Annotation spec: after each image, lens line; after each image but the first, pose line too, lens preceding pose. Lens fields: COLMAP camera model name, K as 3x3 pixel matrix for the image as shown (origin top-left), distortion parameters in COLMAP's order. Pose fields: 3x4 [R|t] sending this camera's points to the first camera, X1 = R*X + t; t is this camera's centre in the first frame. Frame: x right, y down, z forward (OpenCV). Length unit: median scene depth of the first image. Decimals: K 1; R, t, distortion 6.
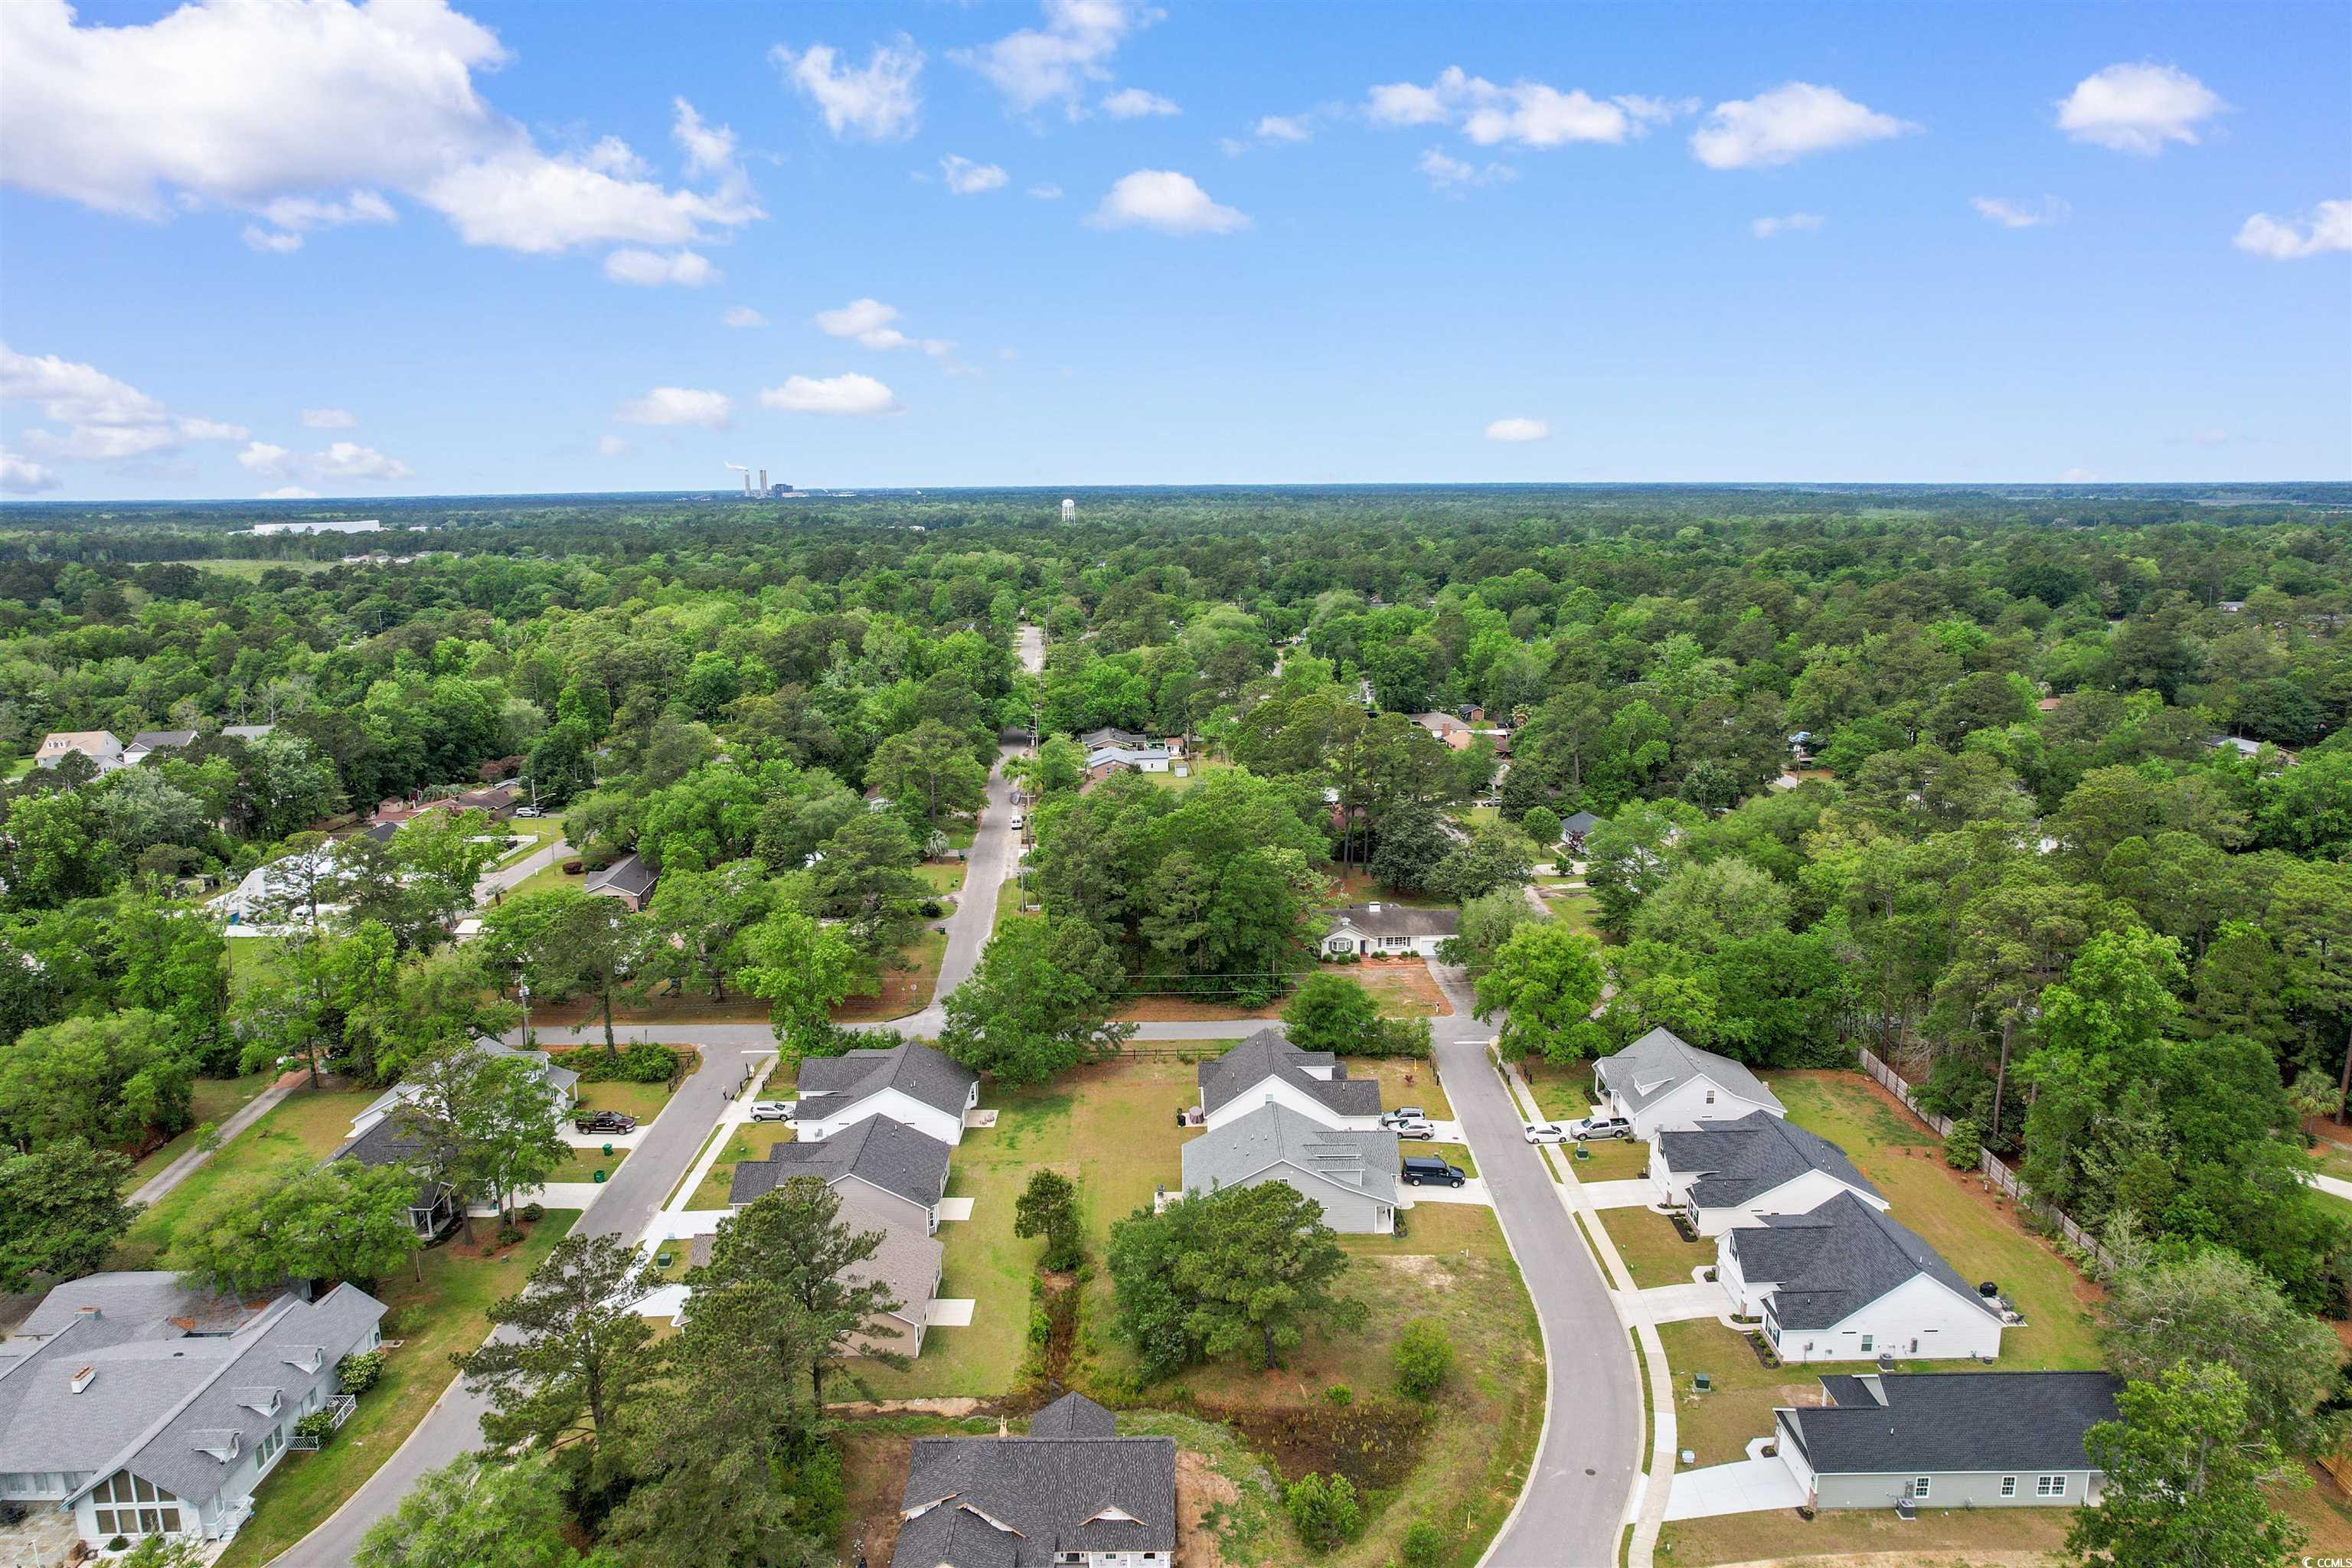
lens RADIAL K [[1512.0, 0, 1184.0], [0, 1512.0, 792.7], [0, 0, 1]] dist [-0.060997, 0.051080]
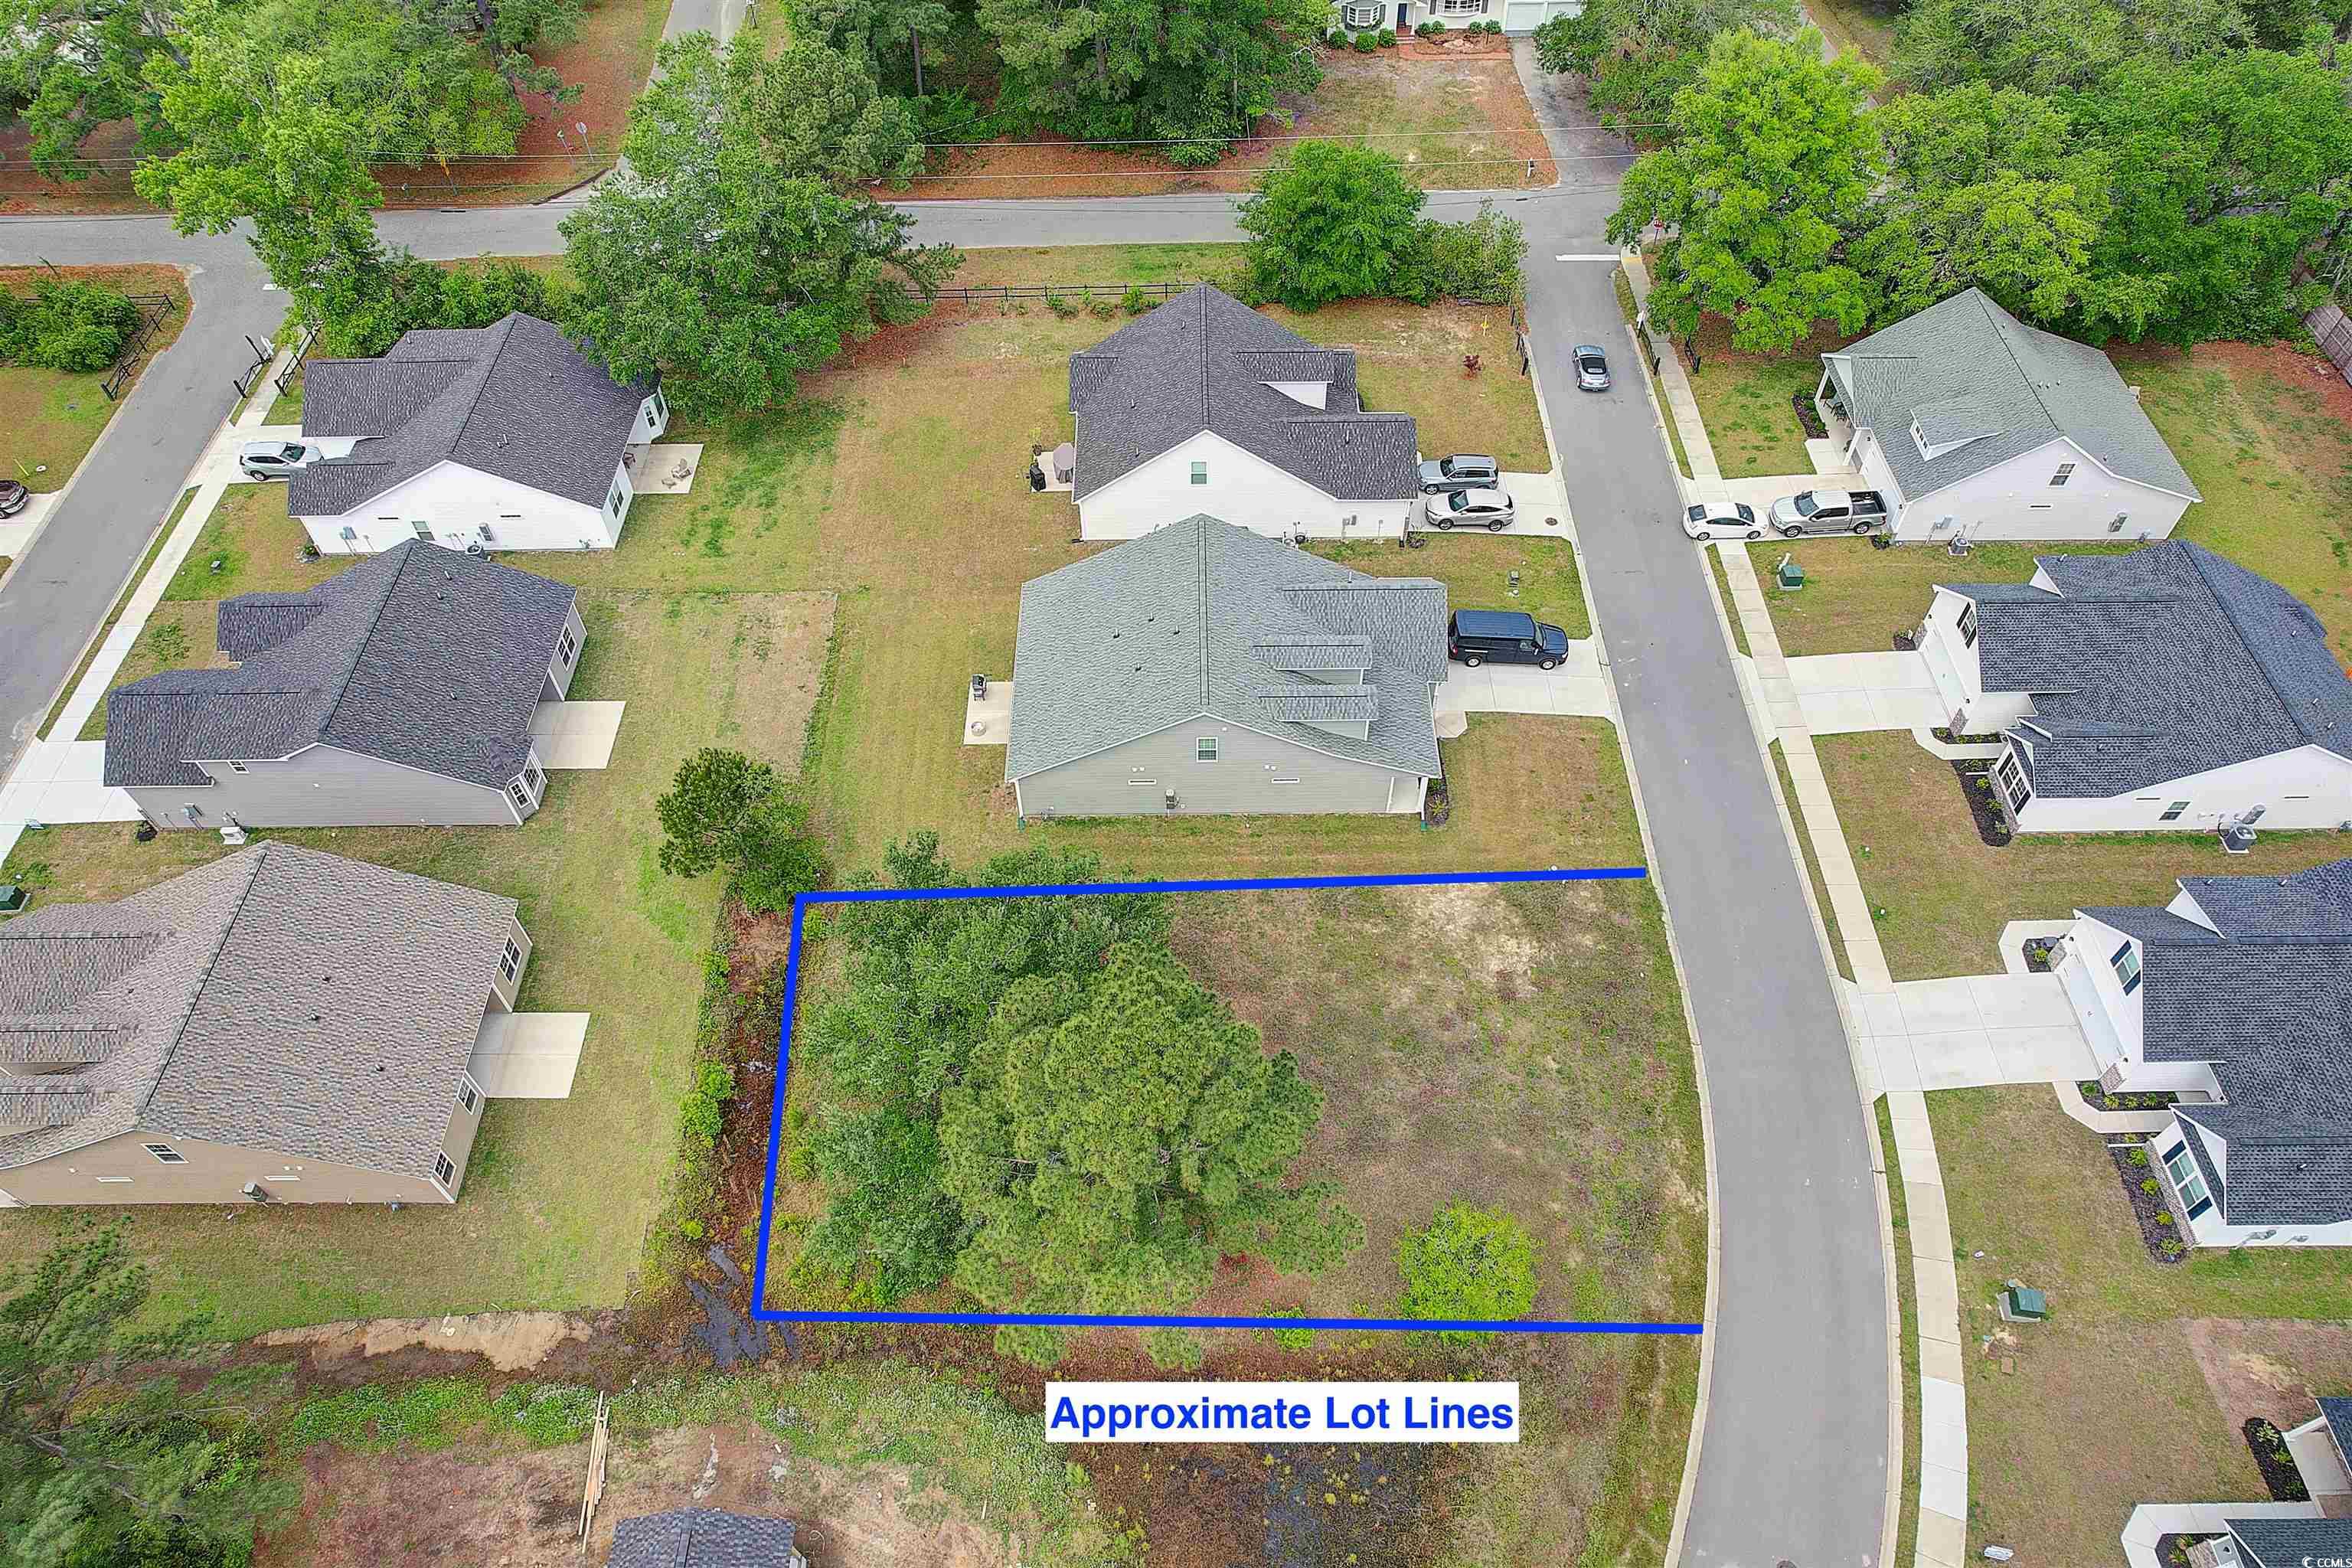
lens RADIAL K [[1514.7, 0, 1183.4], [0, 1514.7, 787.5], [0, 0, 1]] dist [-0.078435, 0.071272]
pose [[0.999997, -0.002119, -0.001143, 0.051413], [0.002363, 0.773602, 0.633668, -0.035028], [-0.000458, -0.633669, 0.773605, 0.535714]]
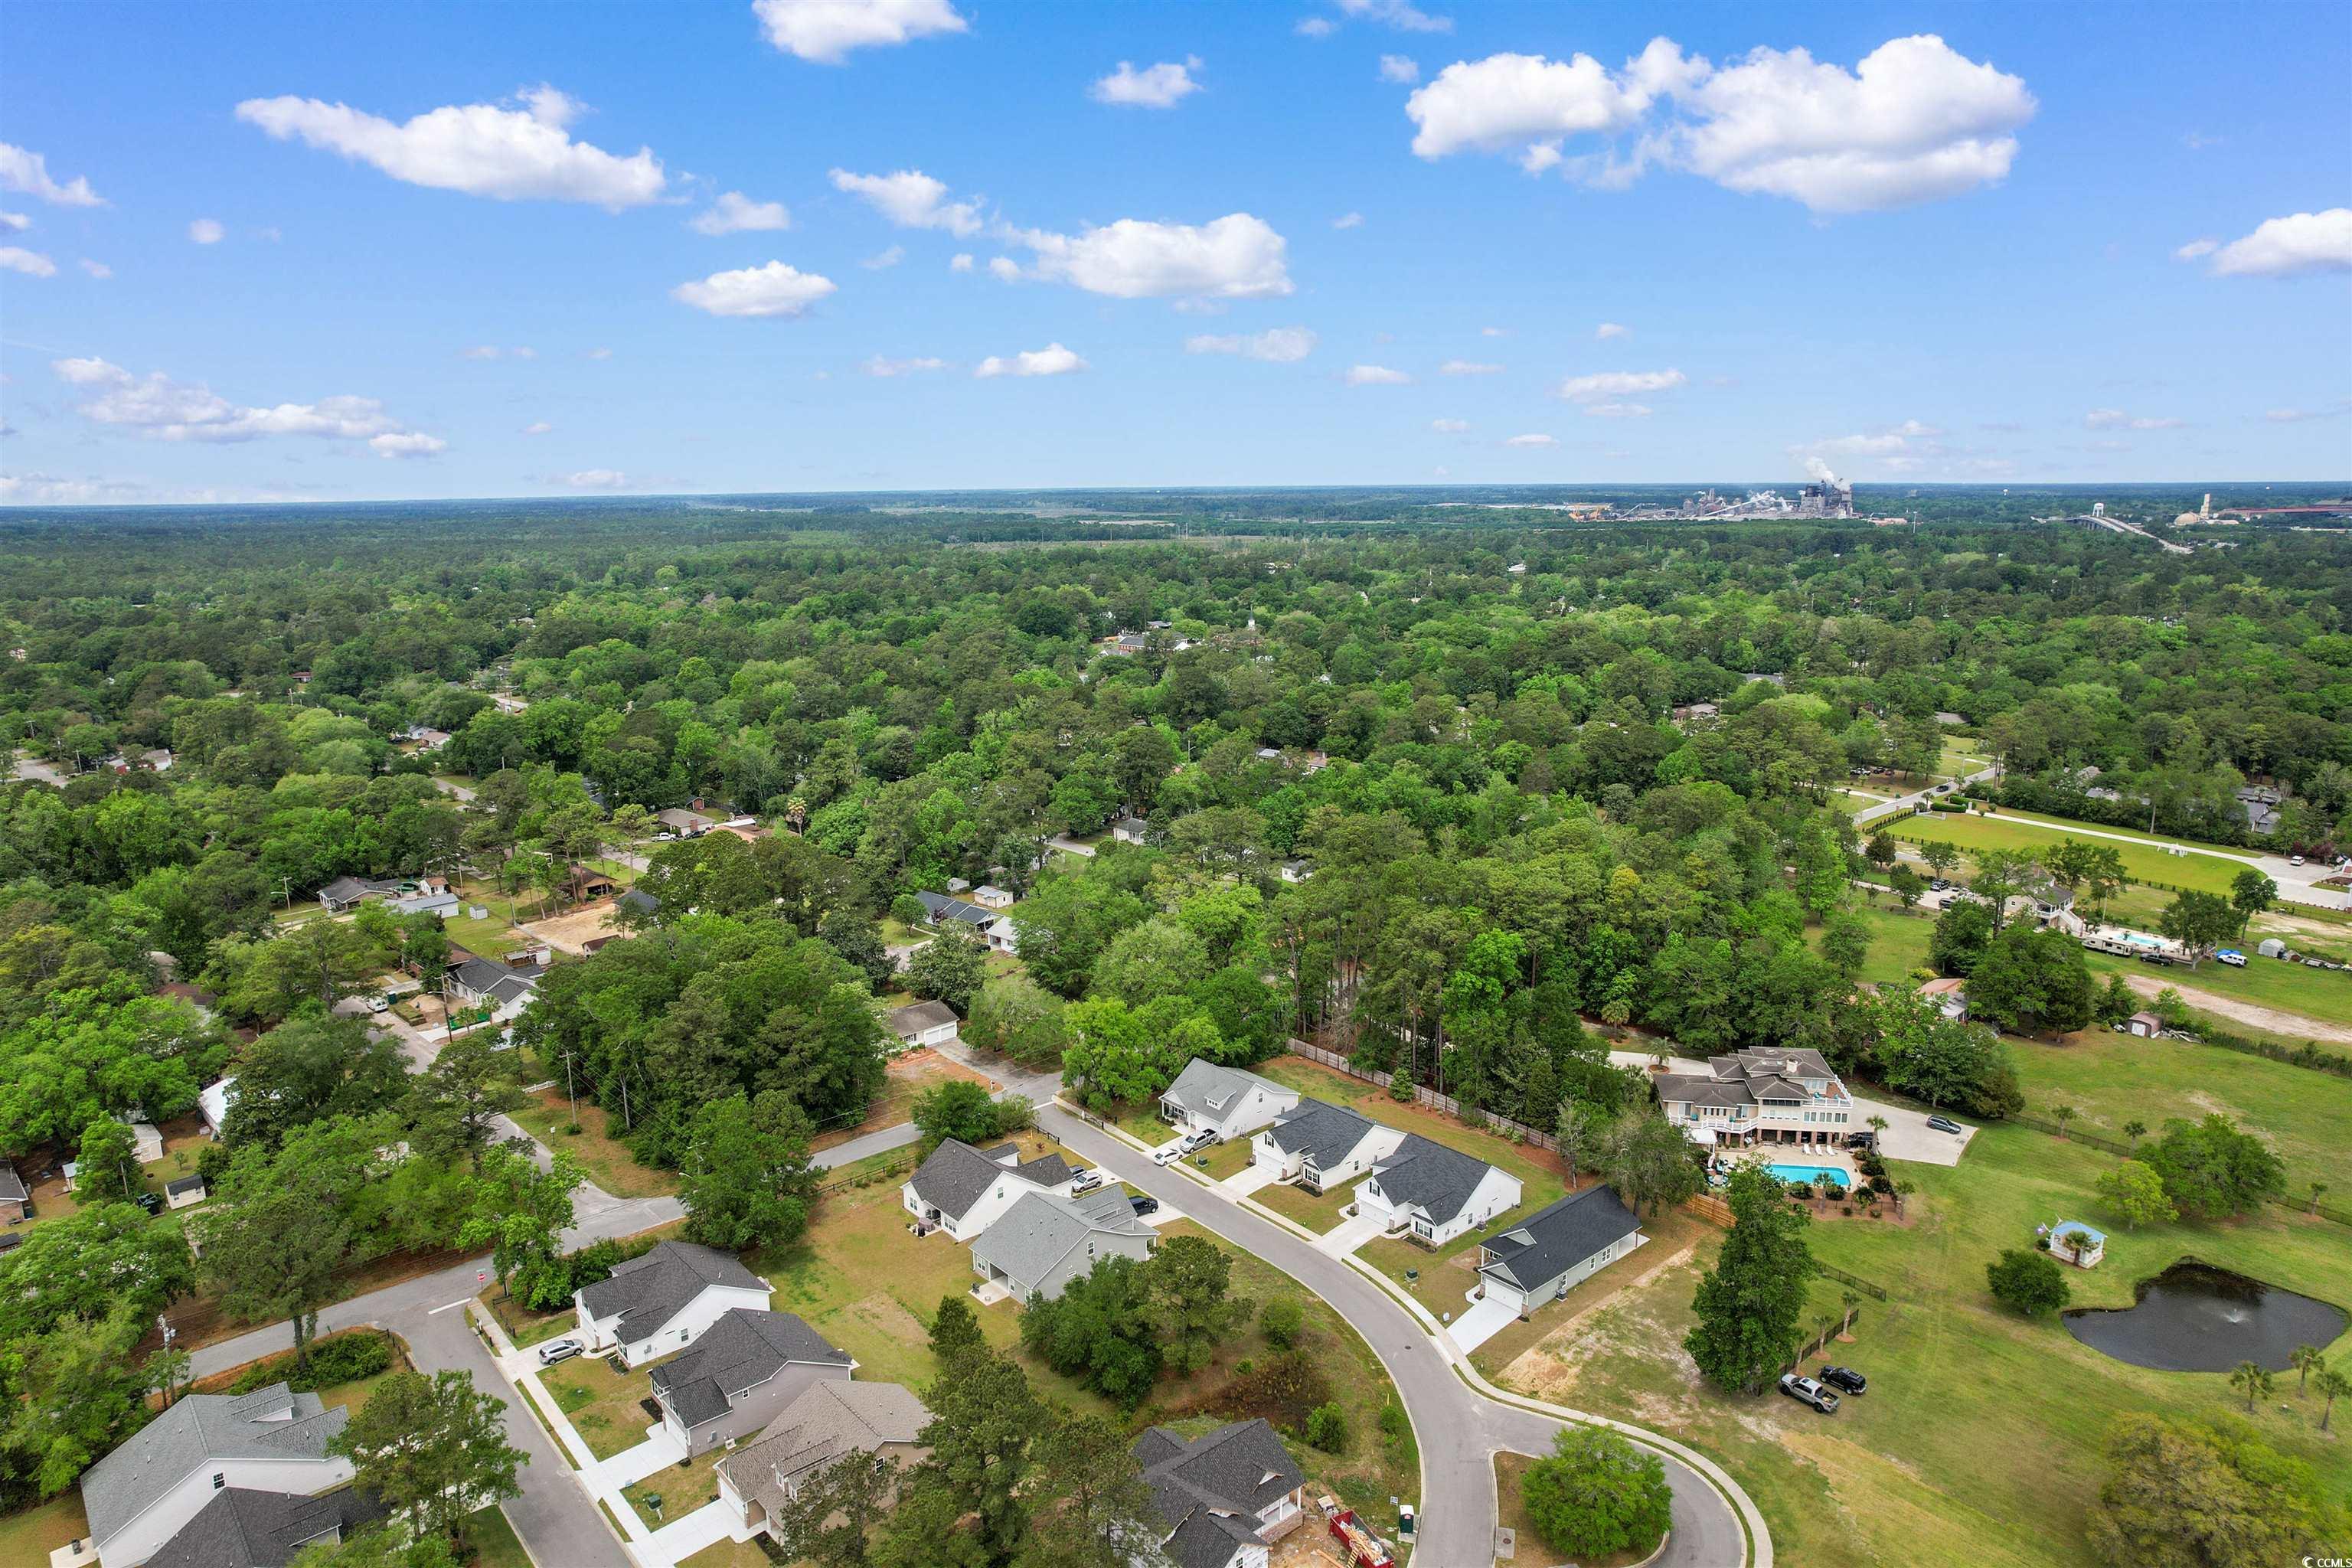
lens RADIAL K [[1512.0, 0, 1184.0], [0, 1512.0, 792.7], [0, 0, 1]] dist [-0.060997, 0.051080]
pose [[0.757536, -0.133313, 0.639036, -0.573533], [0.137069, 0.989586, 0.043956, -0.154497], [-0.638240, 0.054294, 0.767920, -0.066960]]
